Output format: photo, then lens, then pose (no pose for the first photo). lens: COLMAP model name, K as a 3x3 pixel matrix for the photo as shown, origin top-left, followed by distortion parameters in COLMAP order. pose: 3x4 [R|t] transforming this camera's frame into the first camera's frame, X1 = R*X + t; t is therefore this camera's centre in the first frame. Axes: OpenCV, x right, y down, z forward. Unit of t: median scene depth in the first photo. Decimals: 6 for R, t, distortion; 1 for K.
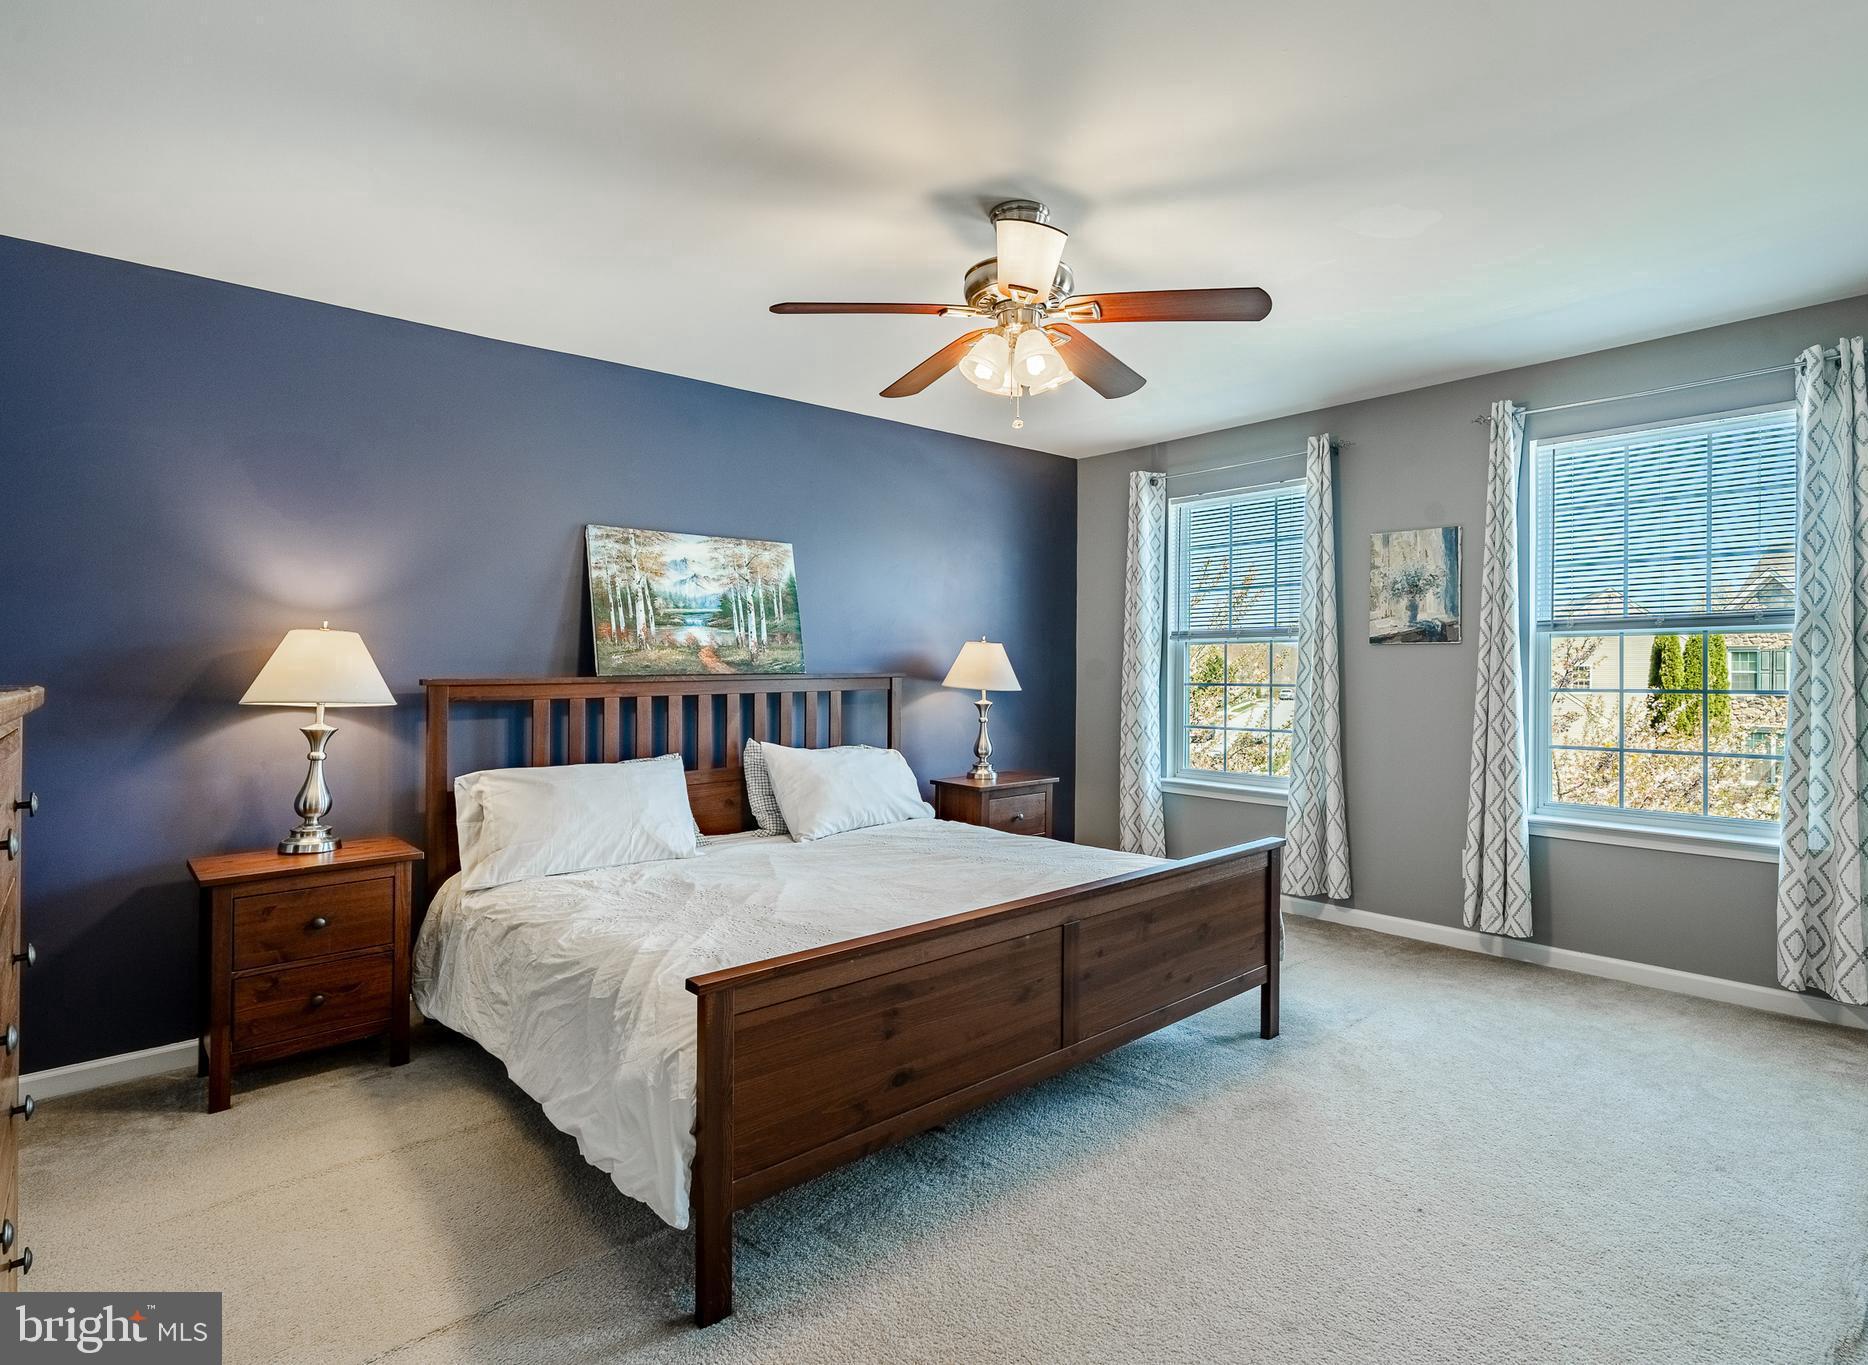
lens RADIAL K [[948.4, 0, 937.7], [0, 948.4, 667.4], [0, 0, 1]] dist [0.003146, 0.000105]
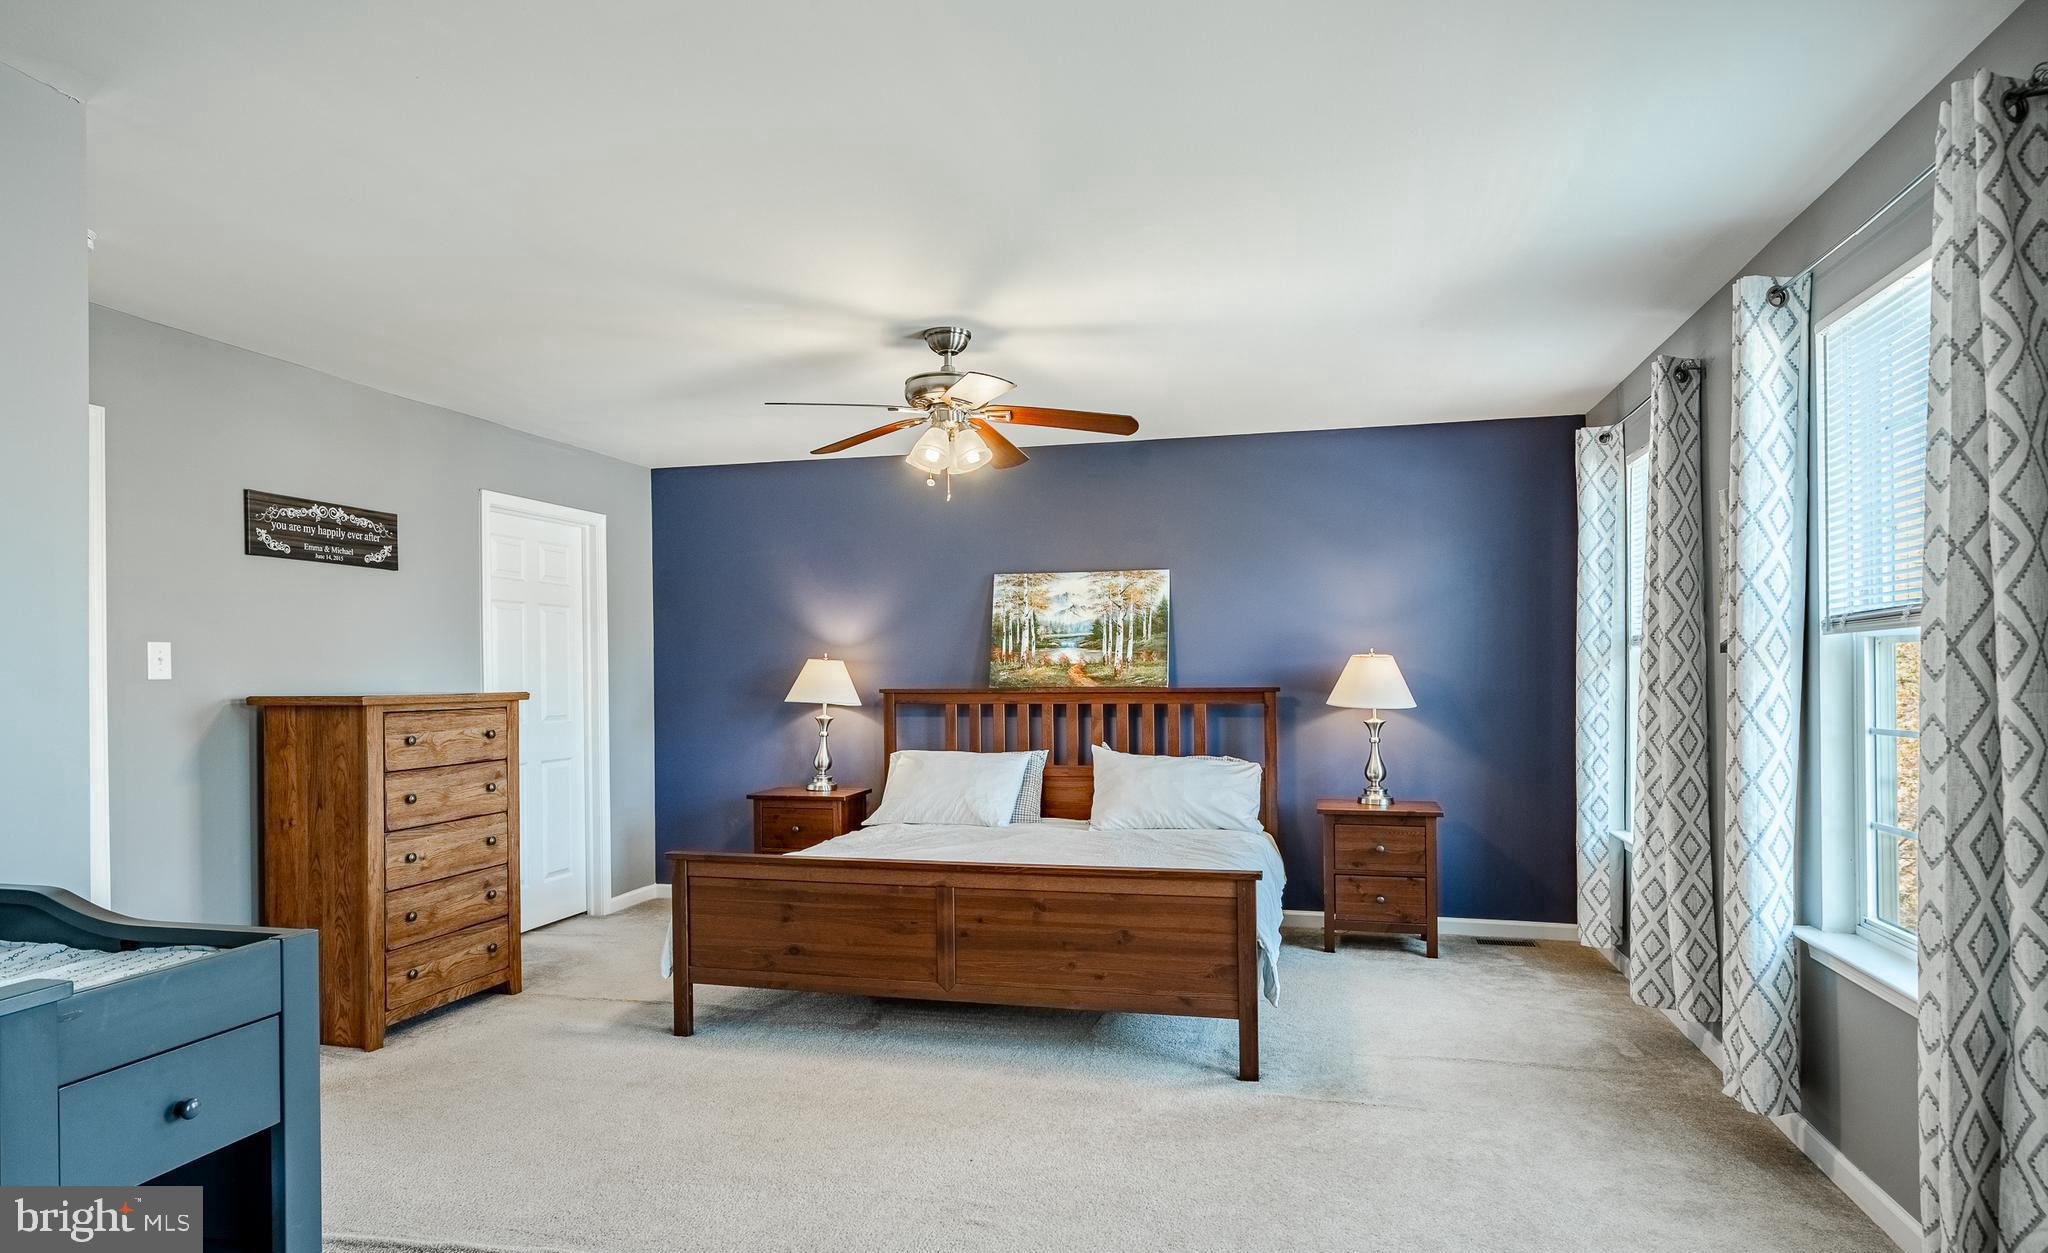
lens RADIAL K [[1104.0, 0, 1040.1], [0, 1104.0, 681.1], [0, 0, 1]] dist [0.003885, 0.000221]
pose [[0.560993, 0.008112, -0.827781, 0.909141], [0.001223, 0.999943, 0.010628, -0.015785], [0.827820, -0.006974, 0.560951, 0.170943]]
